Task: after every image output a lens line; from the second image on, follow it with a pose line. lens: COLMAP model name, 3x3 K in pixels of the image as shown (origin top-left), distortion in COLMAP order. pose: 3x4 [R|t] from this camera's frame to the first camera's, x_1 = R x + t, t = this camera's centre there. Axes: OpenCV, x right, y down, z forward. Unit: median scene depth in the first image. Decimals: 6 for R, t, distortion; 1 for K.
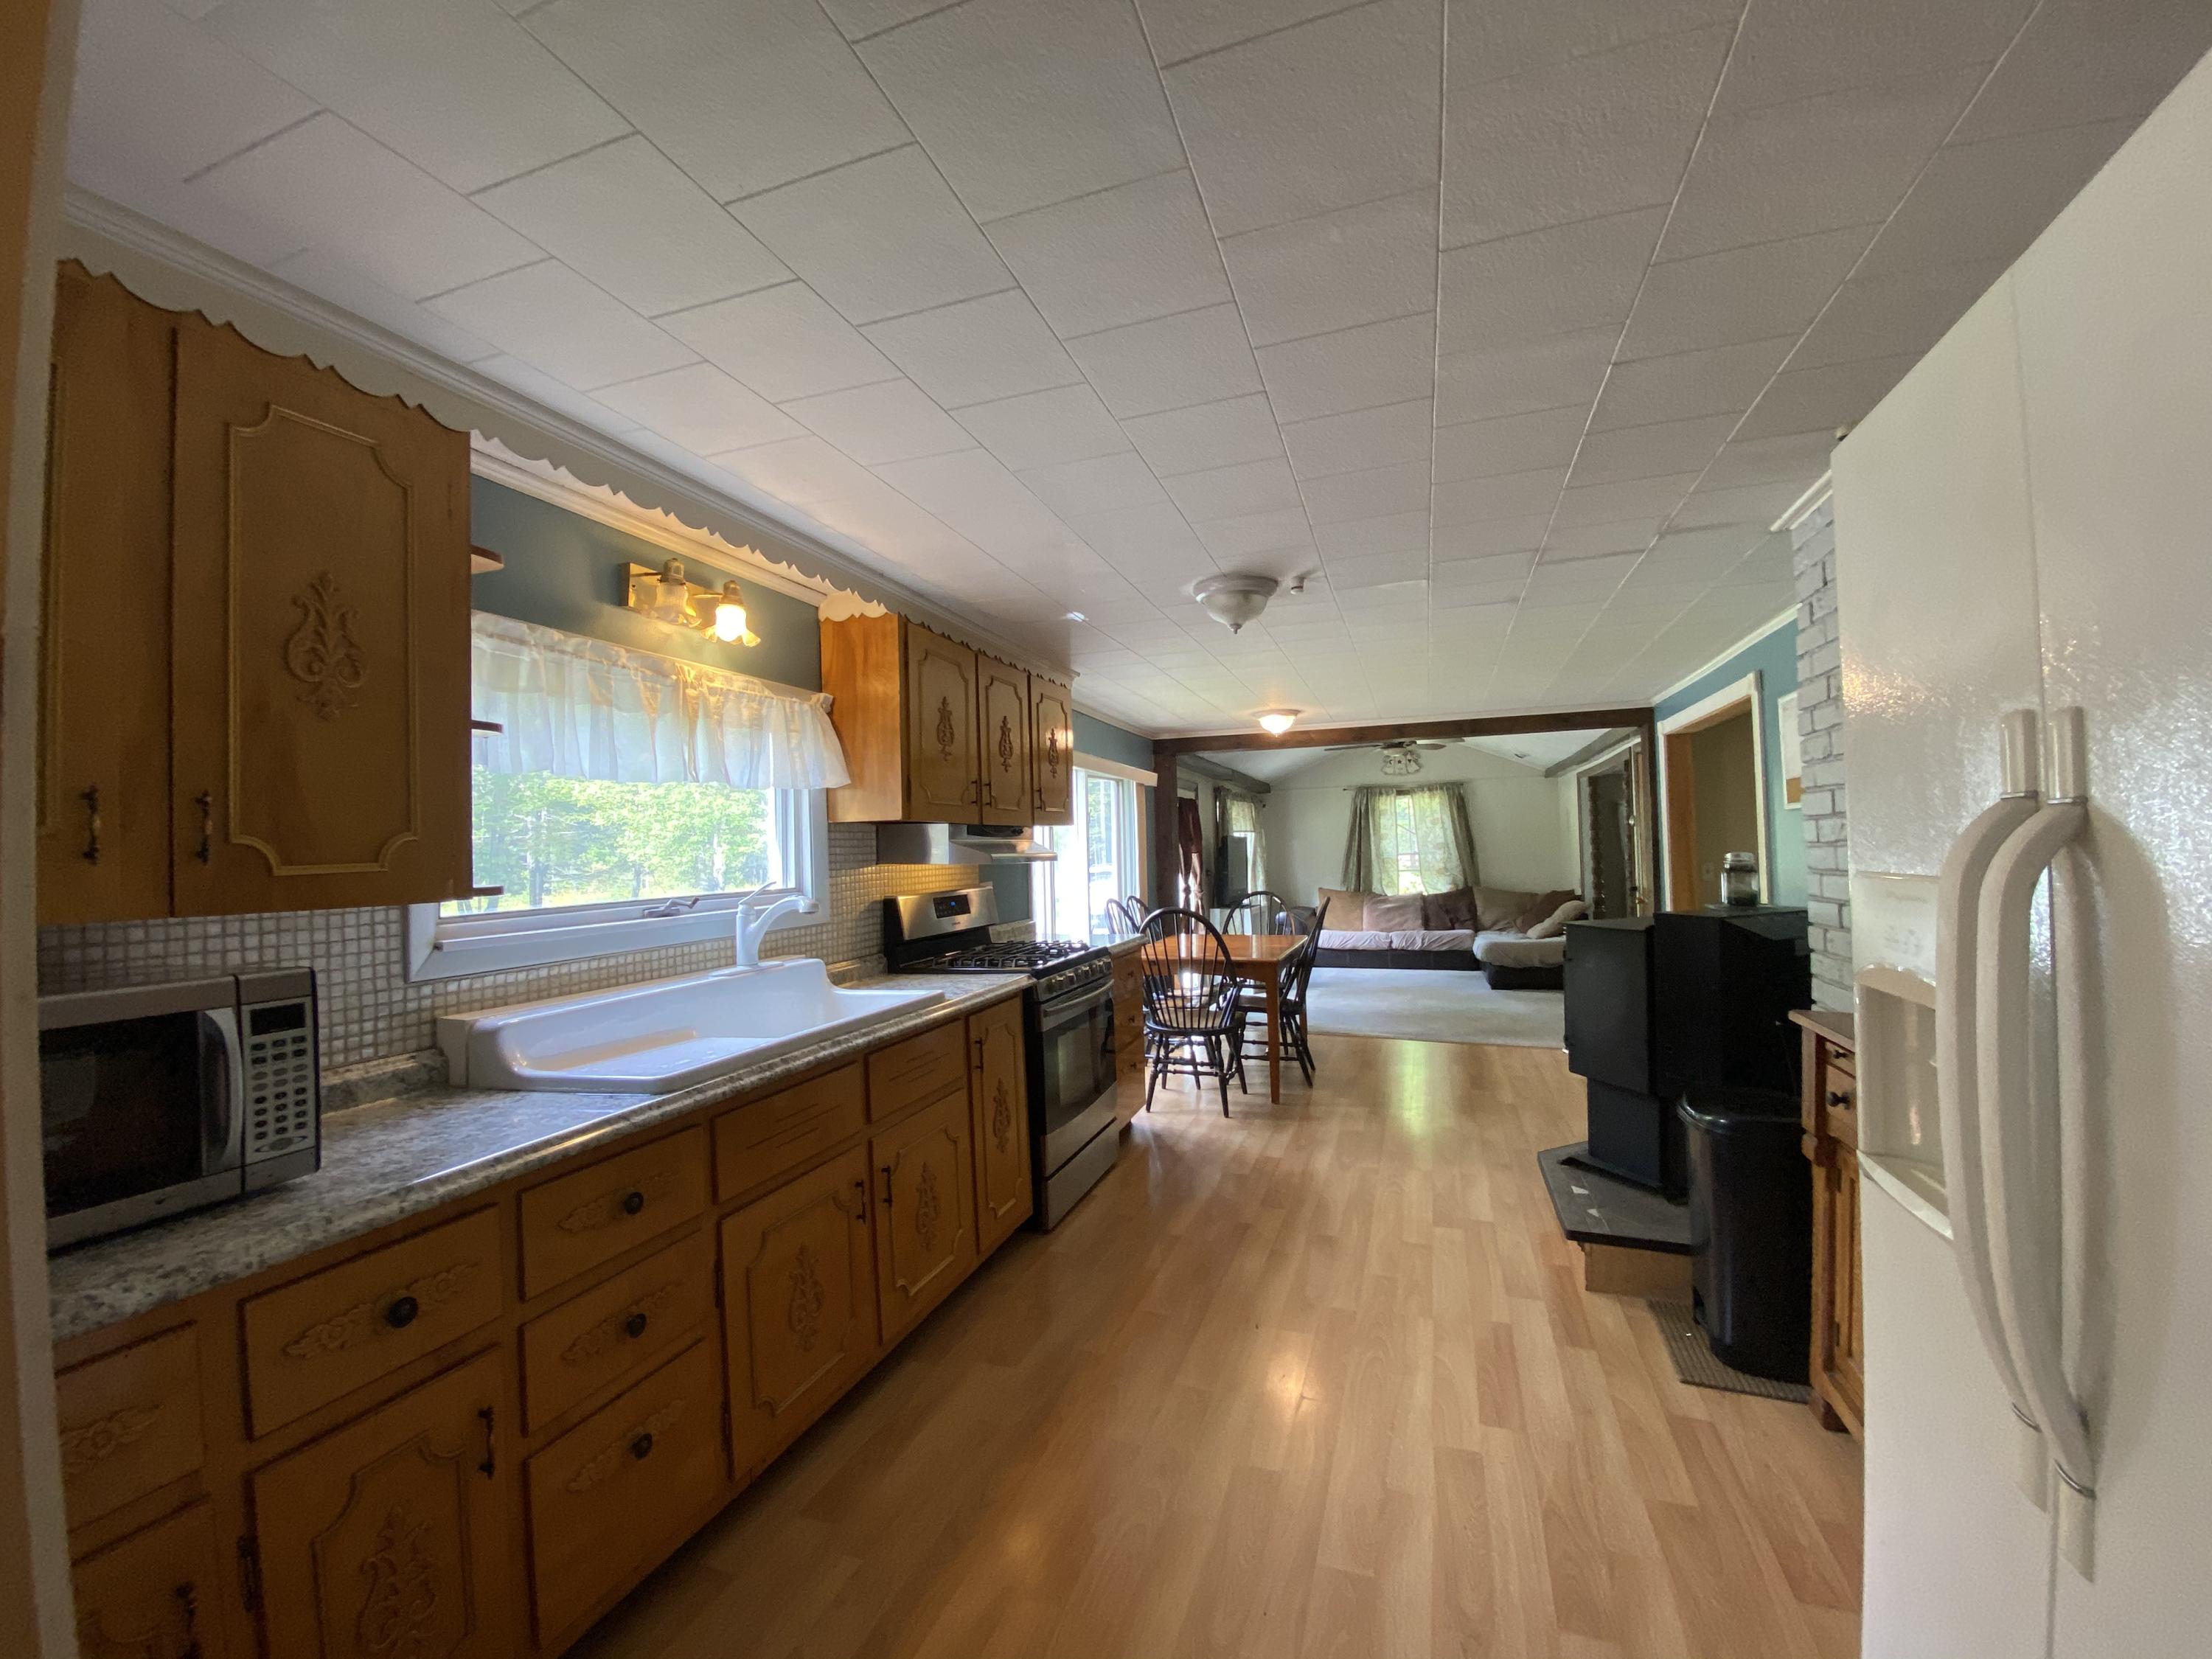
lens RADIAL K [[896.3, 0, 1094.1], [0, 896.3, 832.4], [0, 0, 1]] dist [0.029516, -0.024541]
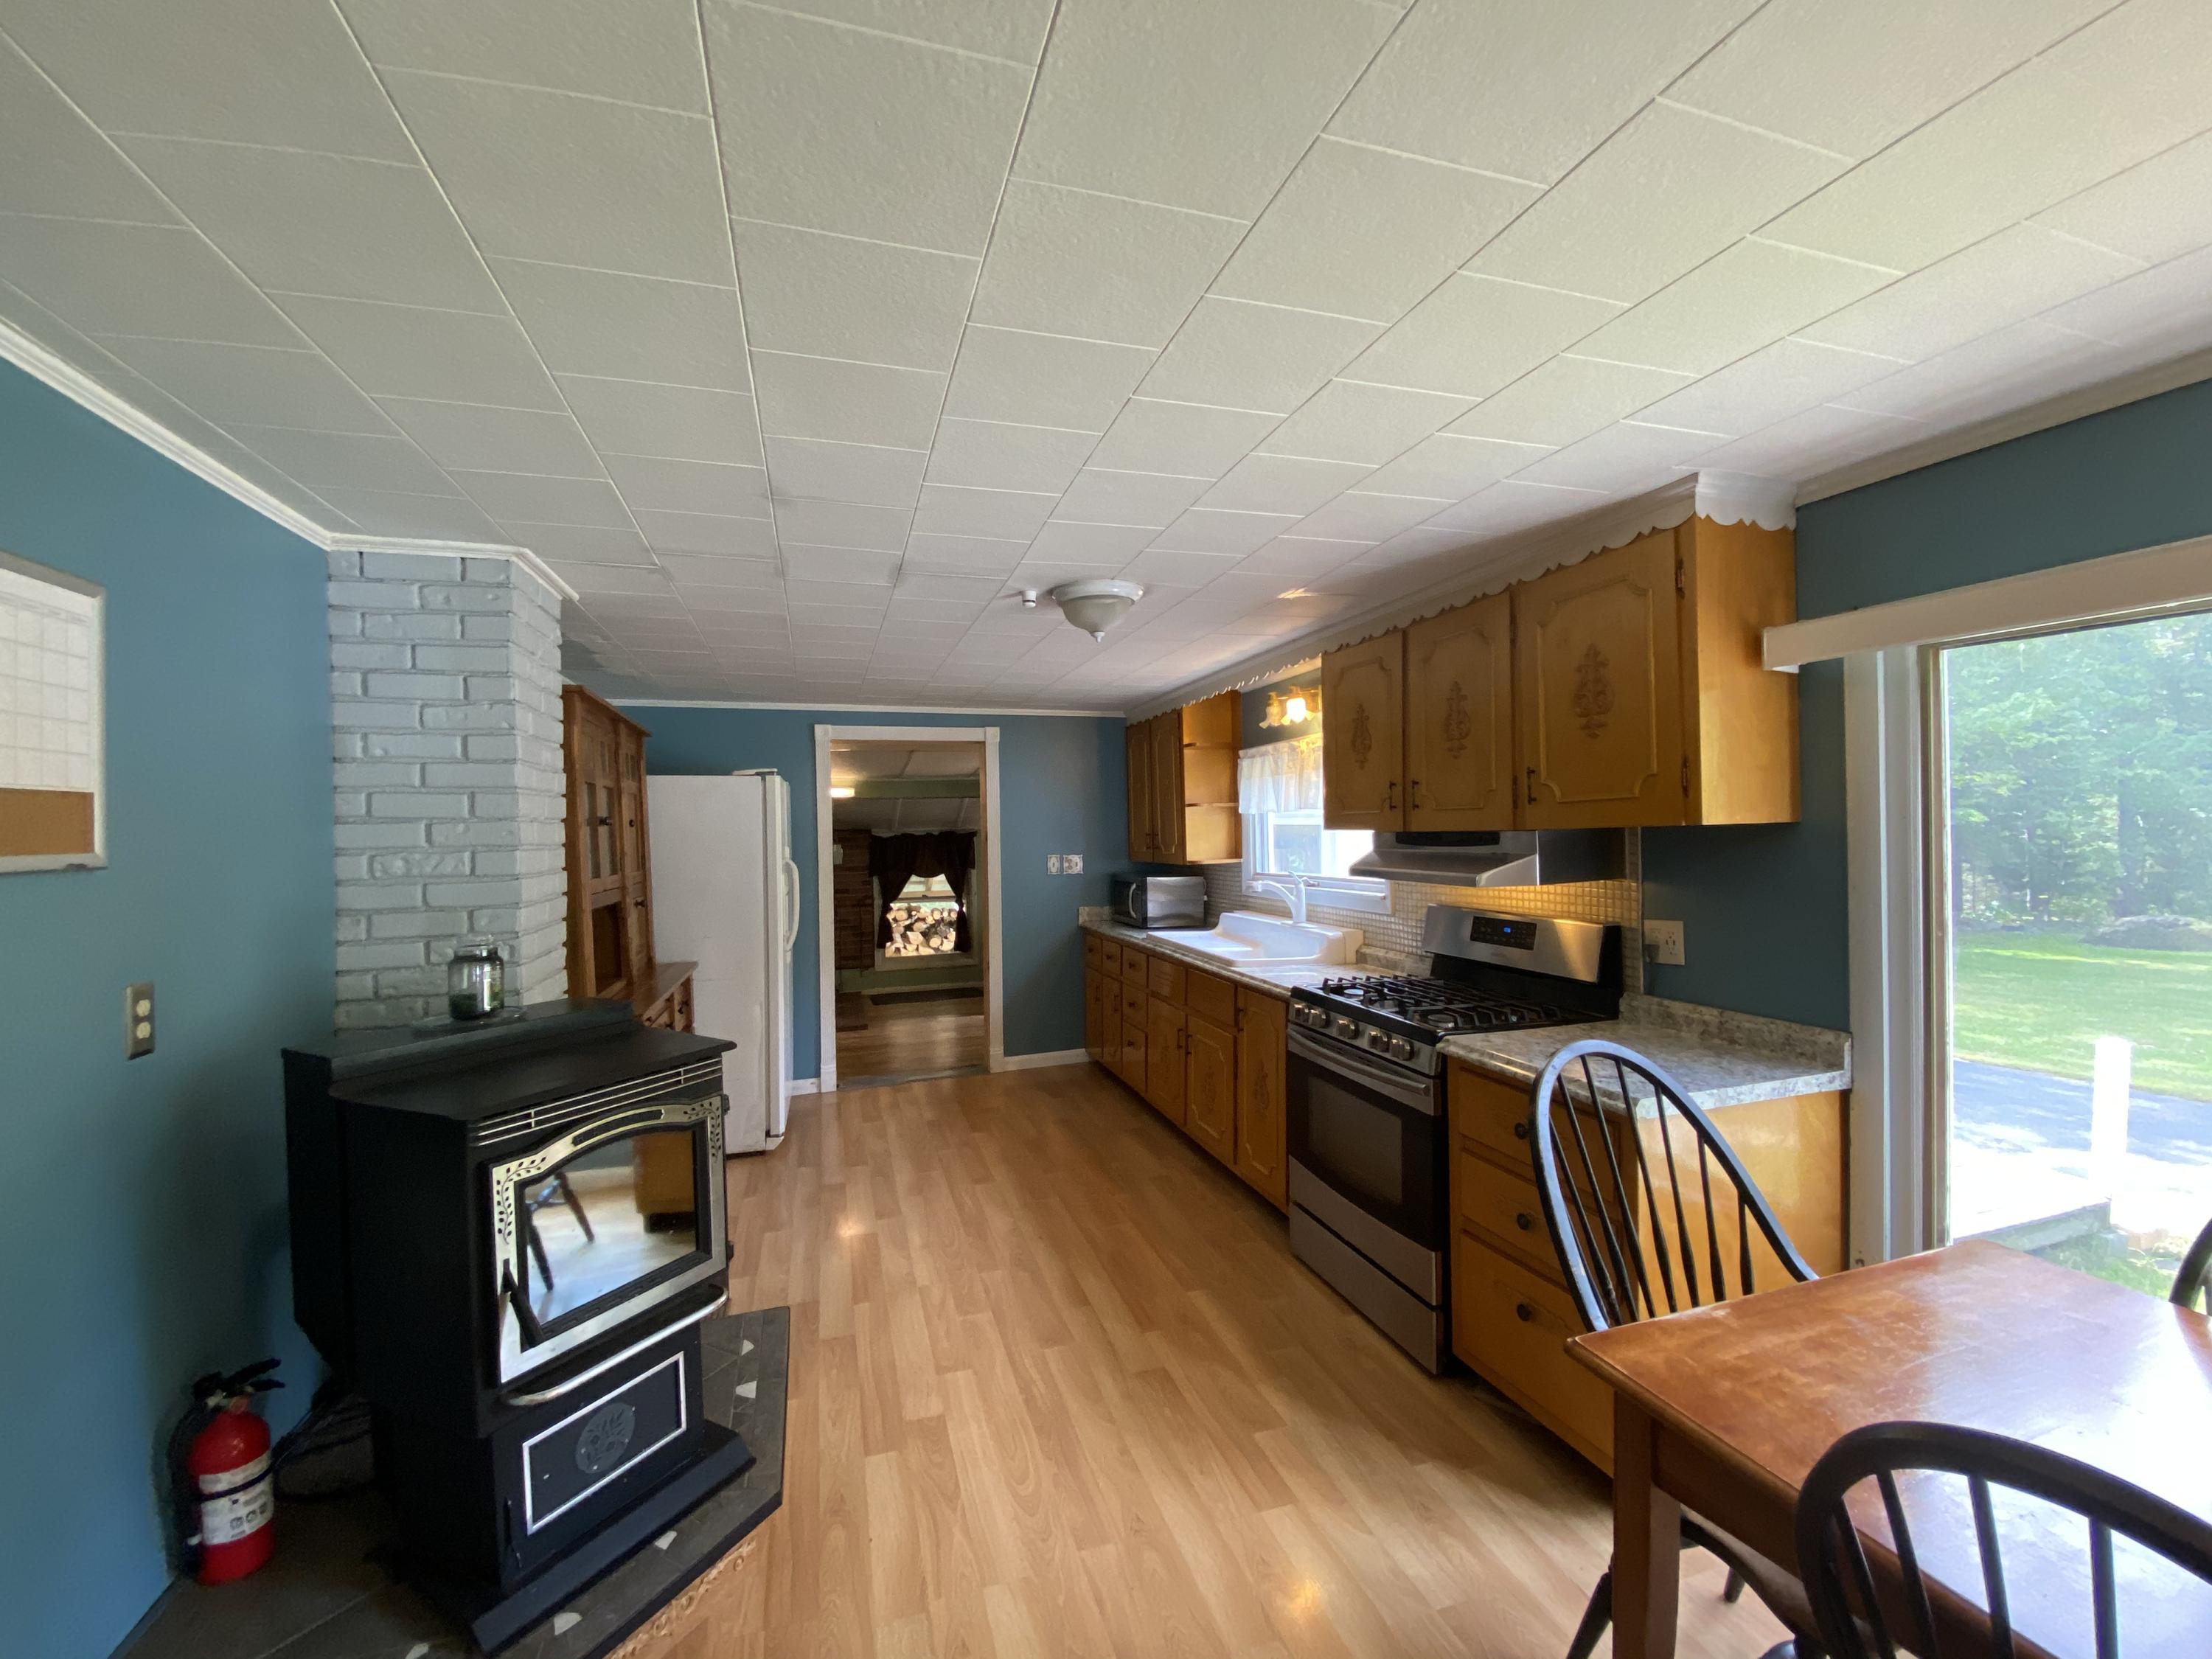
lens RADIAL K [[883.1, 0, 1100.2], [0, 883.1, 833.9], [0, 0, 1]] dist [0.025285, -0.023107]
pose [[-0.790441, 0.038815, -0.611307, 0.804596], [0.047272, 0.998879, 0.002299, -0.029815], [0.610711, -0.027081, -0.791390, 1.917004]]
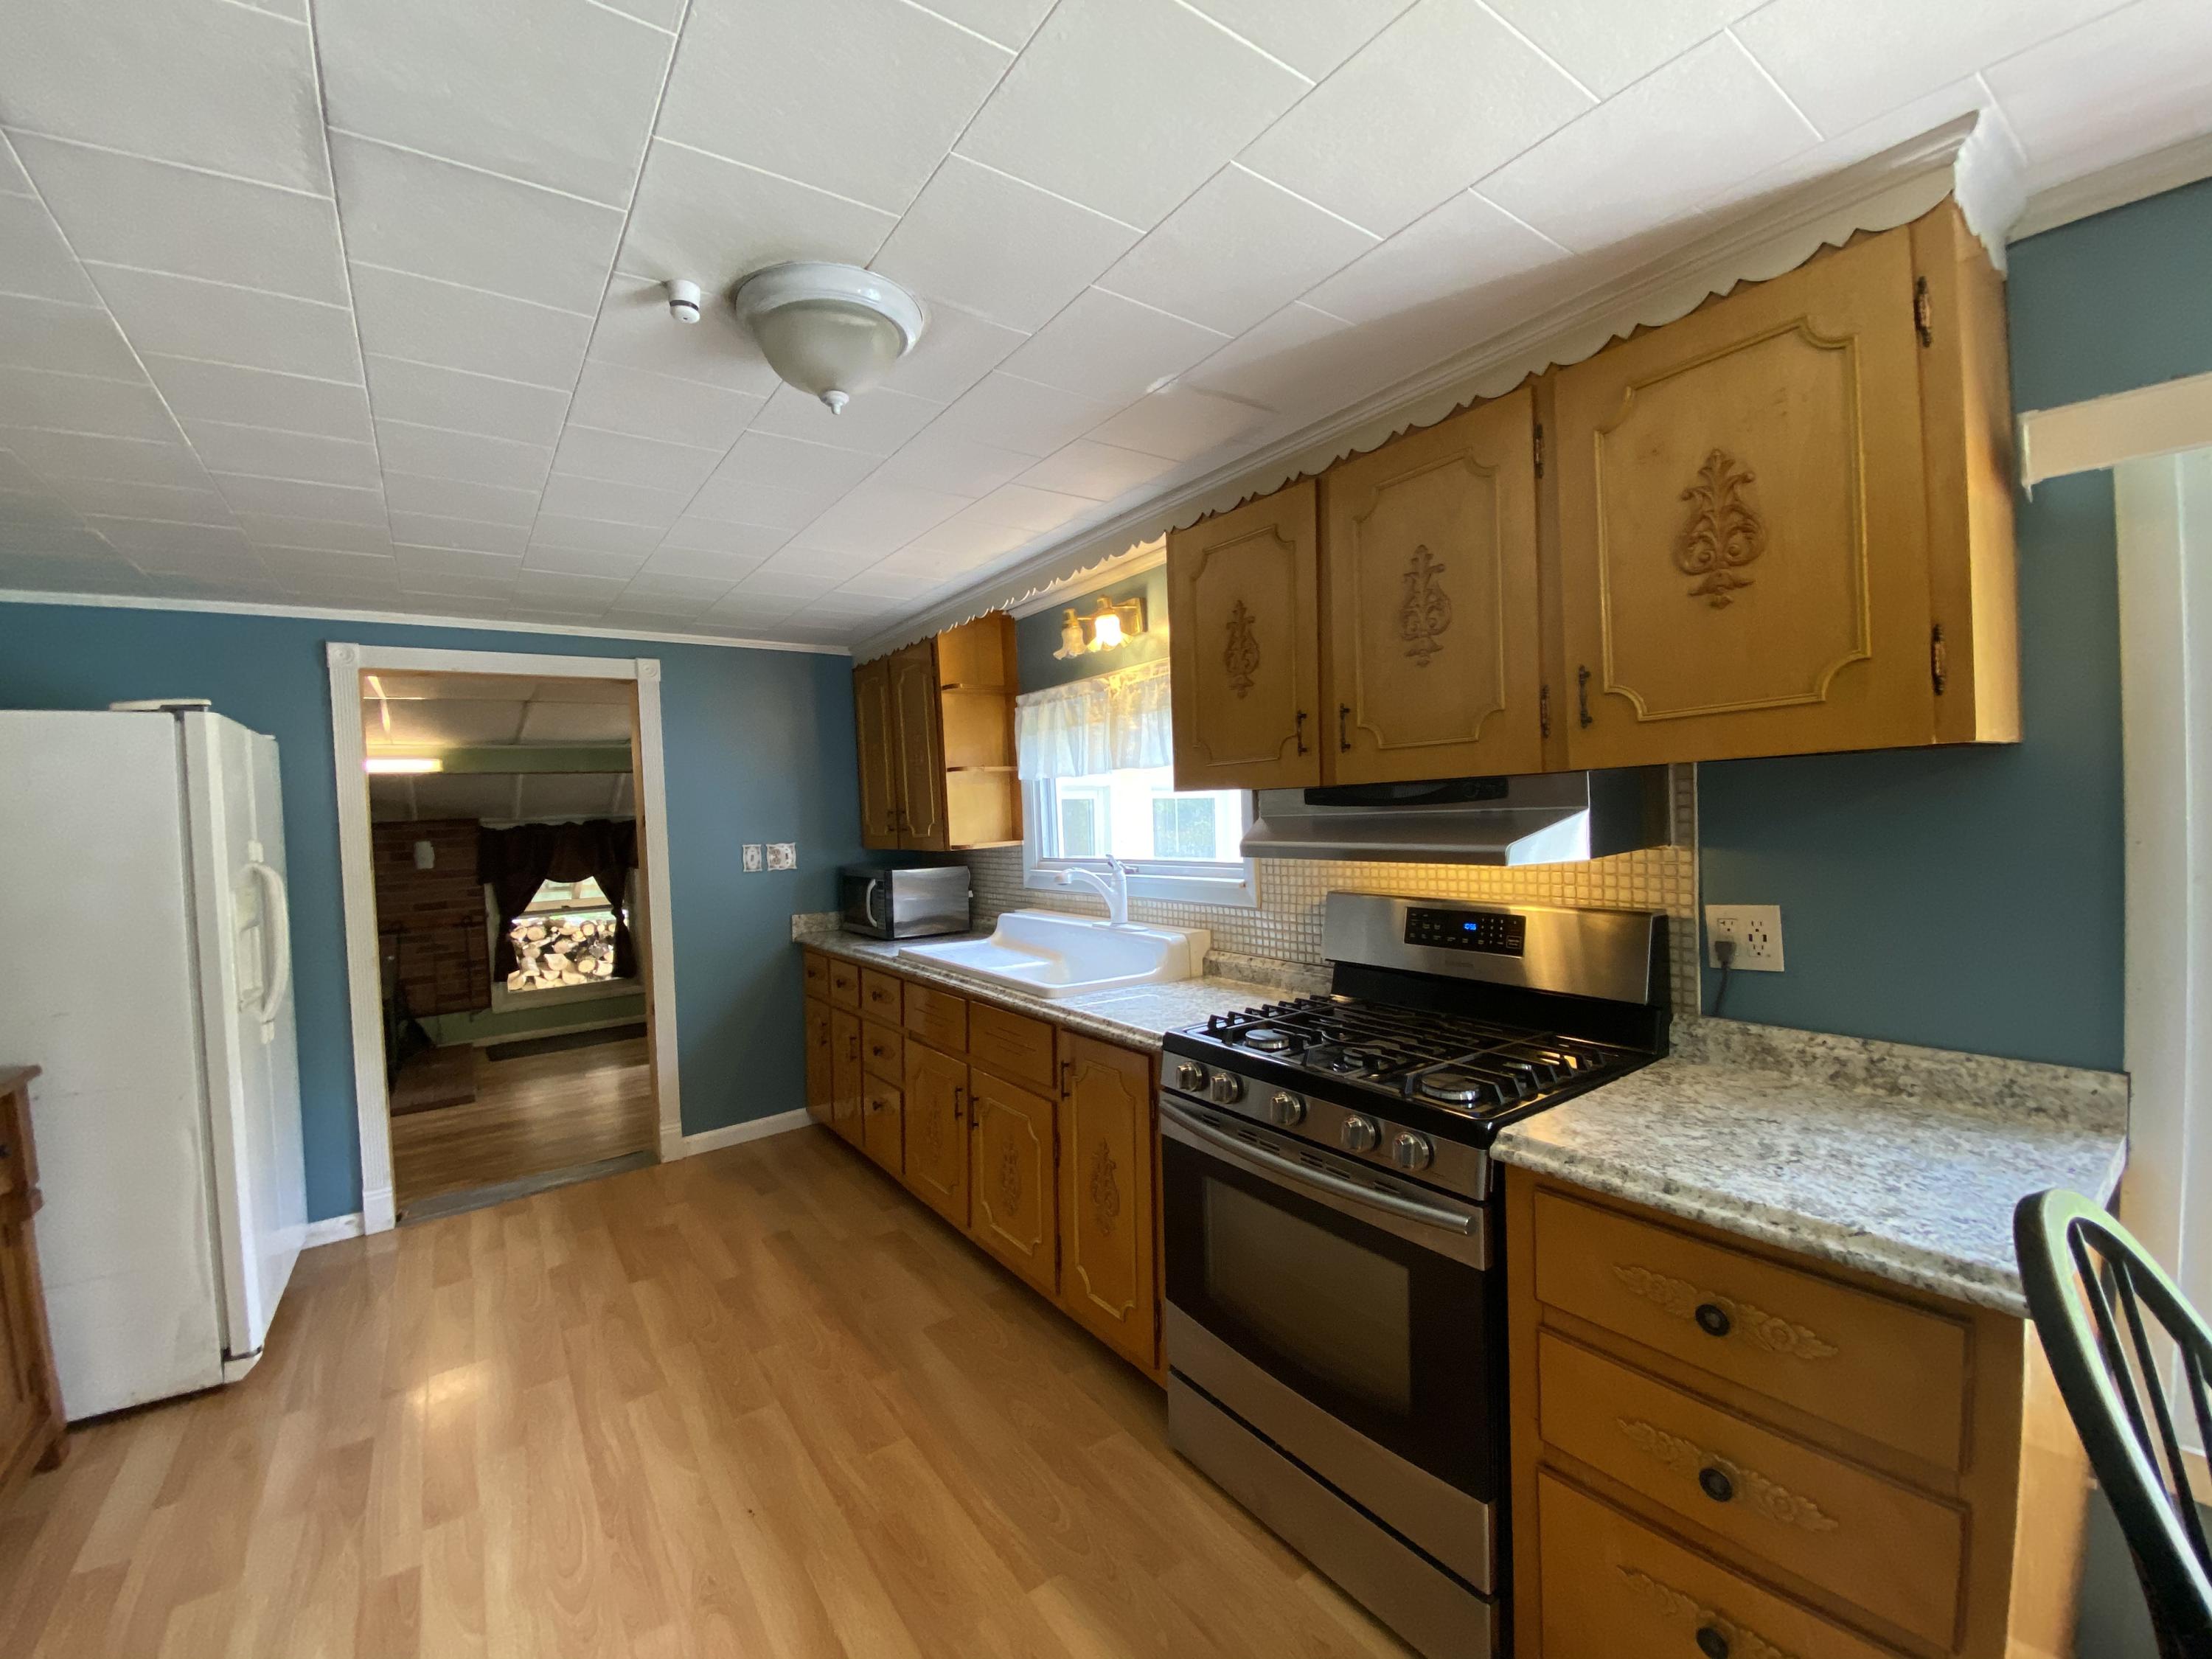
lens RADIAL K [[896.3, 0, 1094.1], [0, 896.3, 832.4], [0, 0, 1]] dist [0.029516, -0.024541]
pose [[-0.561344, 0.065477, -0.824989, 0.547992], [0.067780, 0.997154, 0.033022, -0.011254], [0.824803, -0.037381, -0.564184, 1.534615]]
